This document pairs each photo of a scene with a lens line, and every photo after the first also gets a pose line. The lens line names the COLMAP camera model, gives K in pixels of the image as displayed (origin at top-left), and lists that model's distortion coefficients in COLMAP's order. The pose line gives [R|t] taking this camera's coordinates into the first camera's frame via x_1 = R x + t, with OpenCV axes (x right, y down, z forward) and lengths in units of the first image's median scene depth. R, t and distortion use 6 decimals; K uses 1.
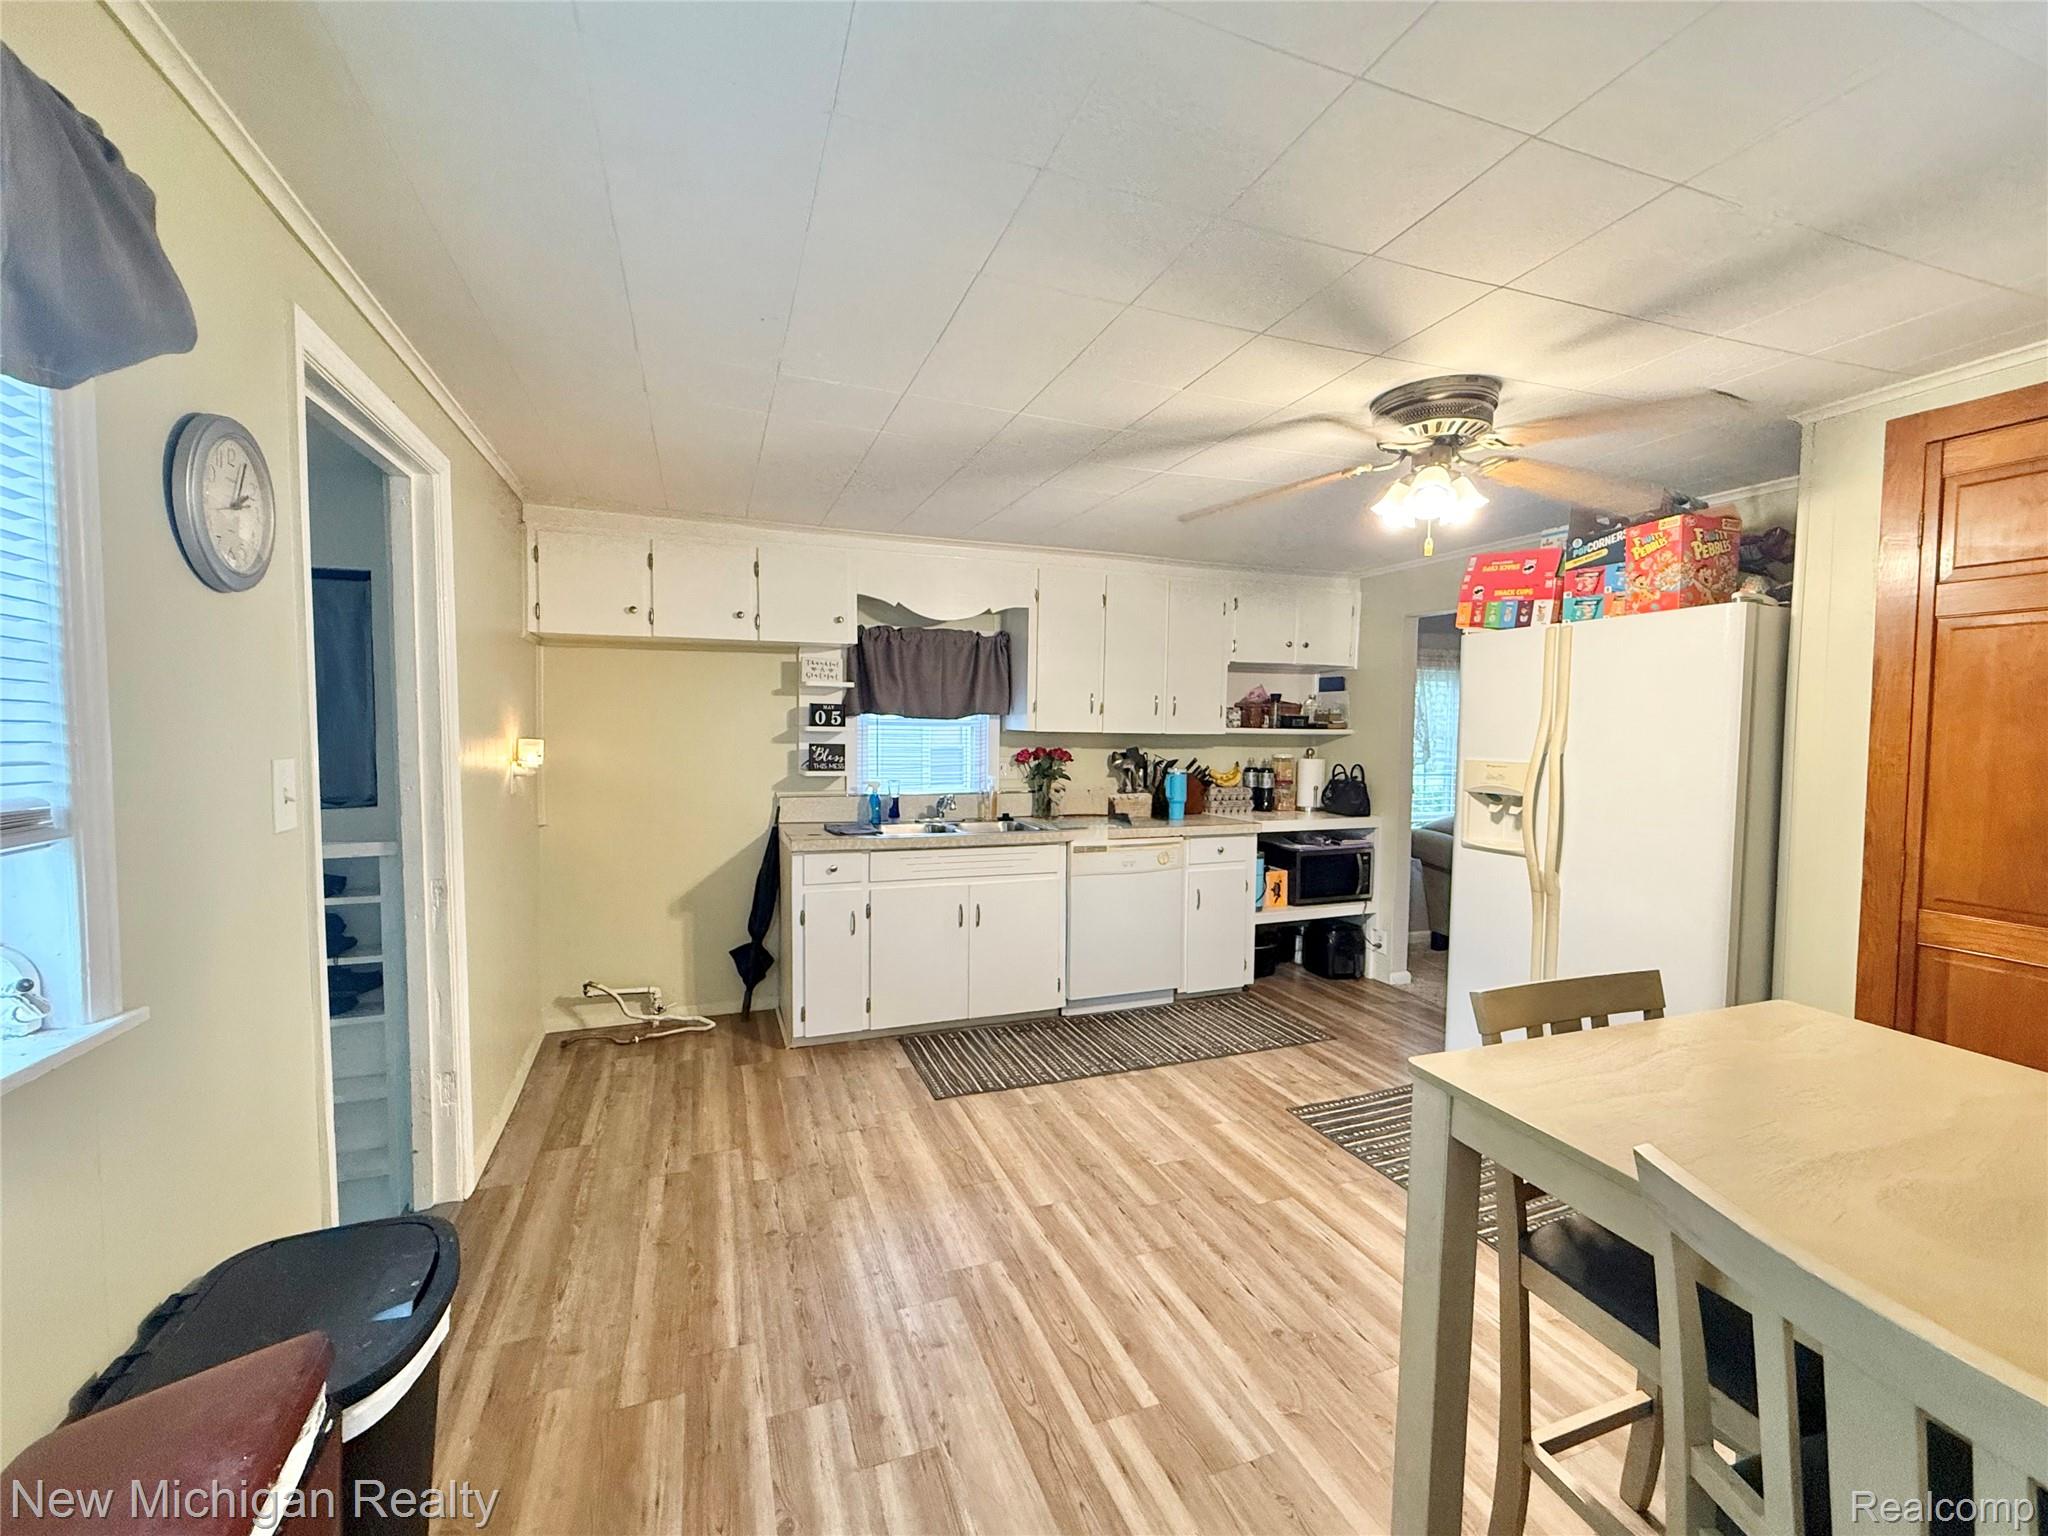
lens RADIAL K [[838.7, 0, 1018.3], [0, 838.7, 768.0], [0, 0, 1]] dist [-0.001765, 0.000076]
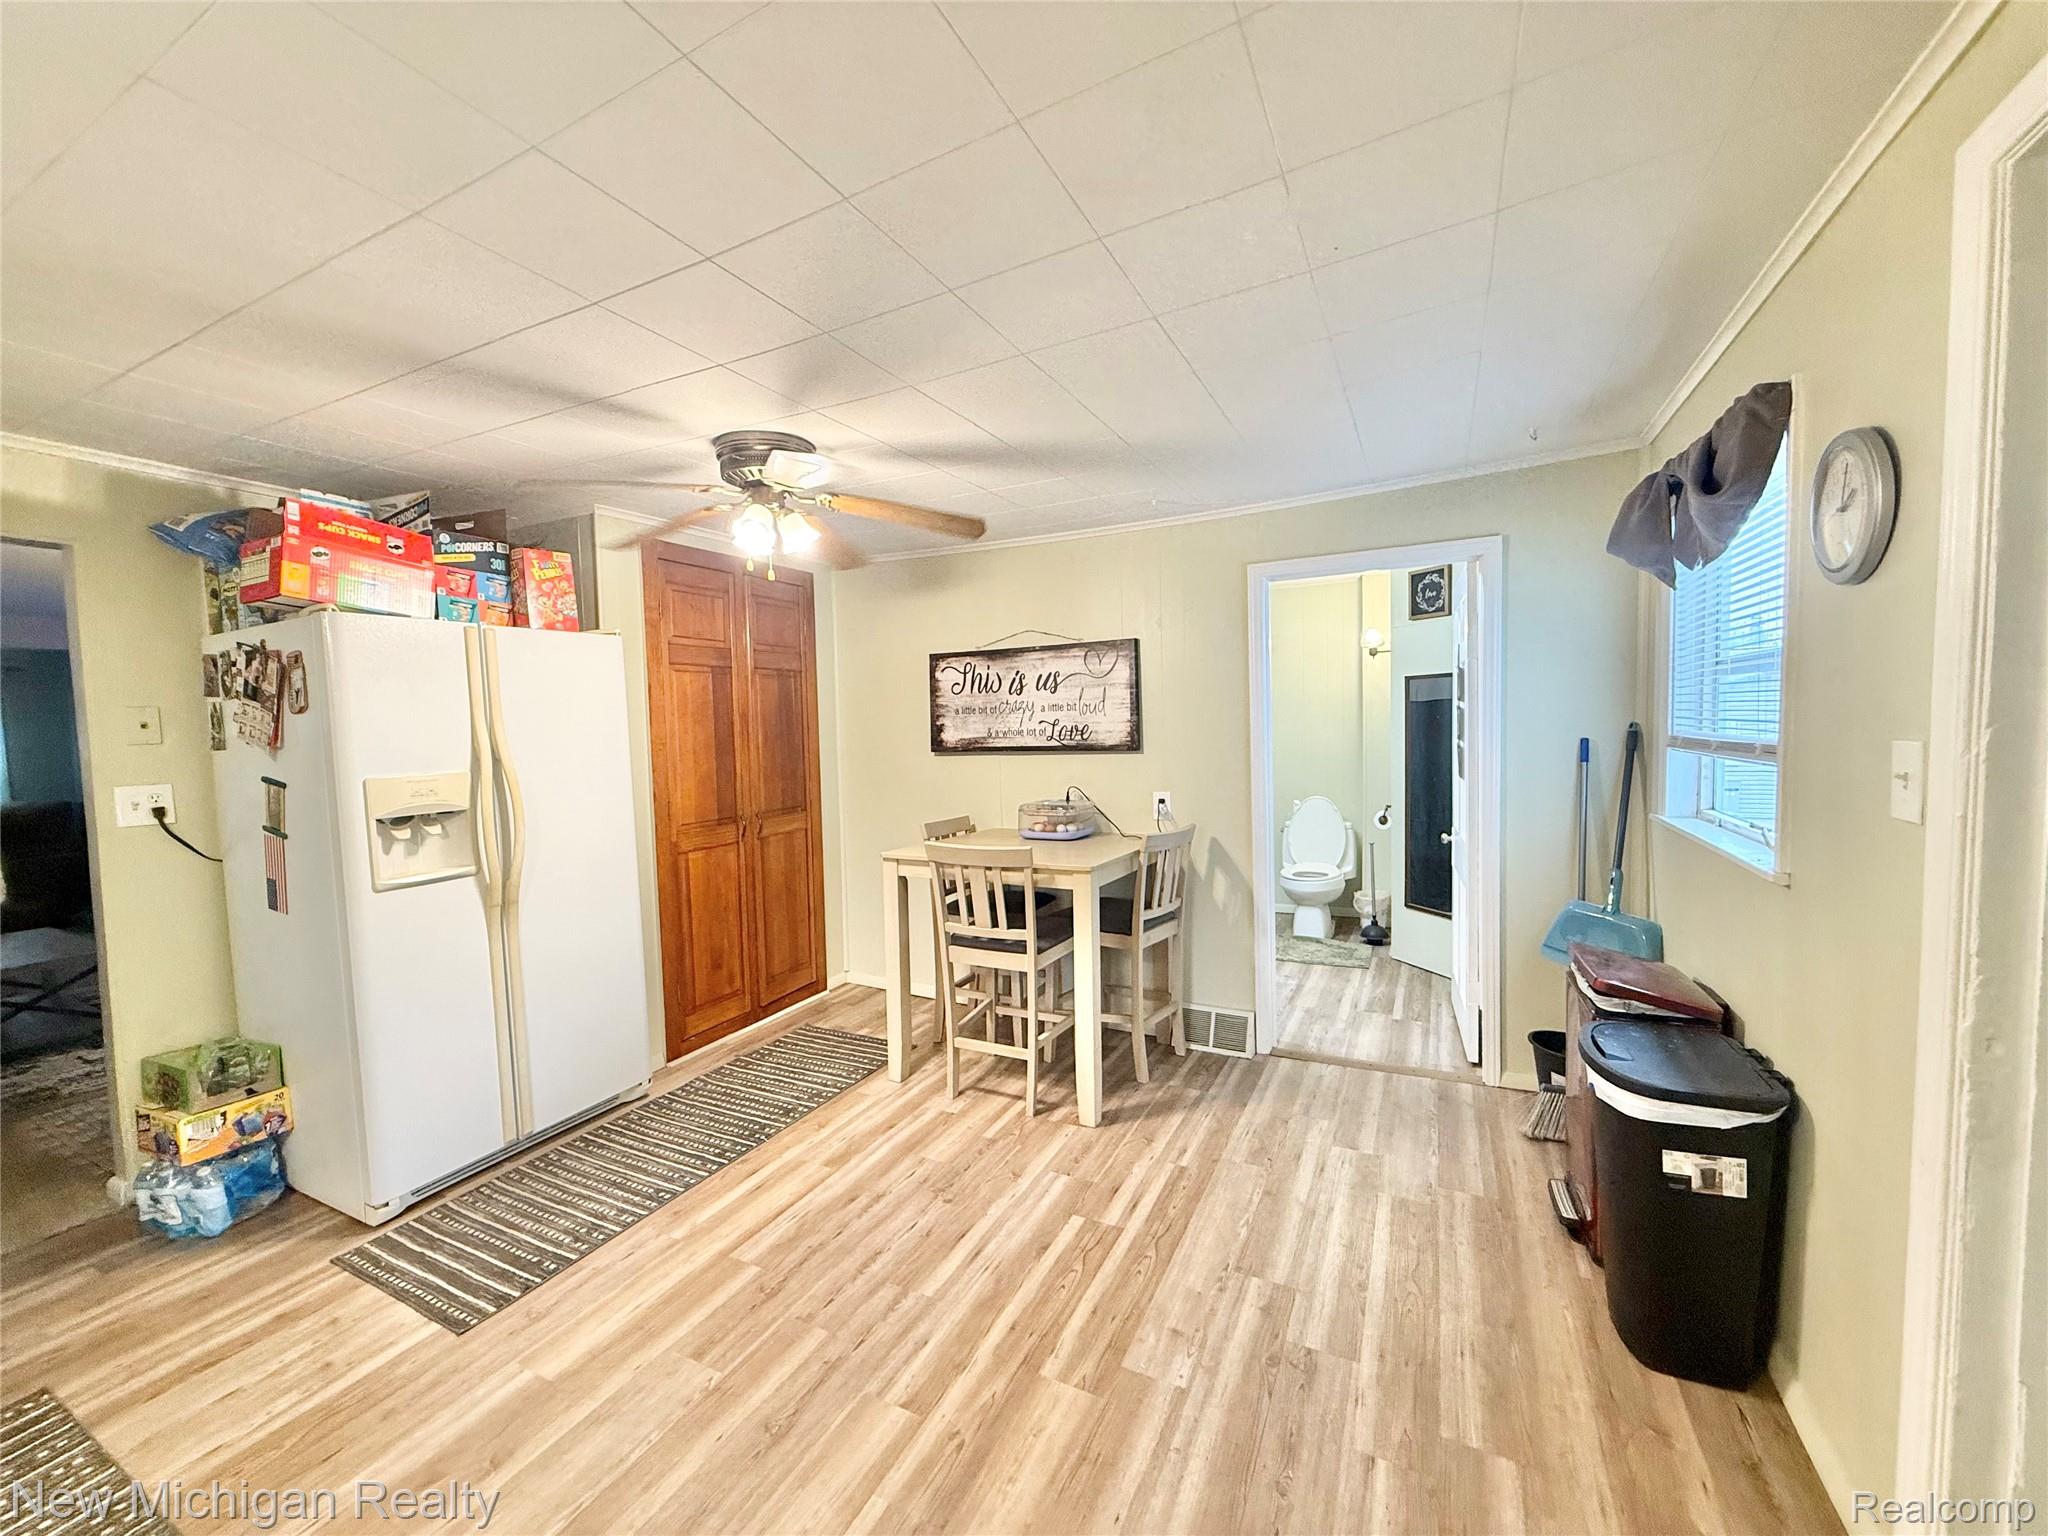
lens RADIAL K [[812.7, 0, 1017.7], [0, 812.7, 767.6], [0, 0, 1]] dist [-0.000762, 0.000314]
pose [[-0.673184, -0.032327, 0.738768, -0.418188], [0.058990, 0.993512, 0.097227, -0.057952], [-0.737118, 0.109032, -0.666910, 1.078481]]
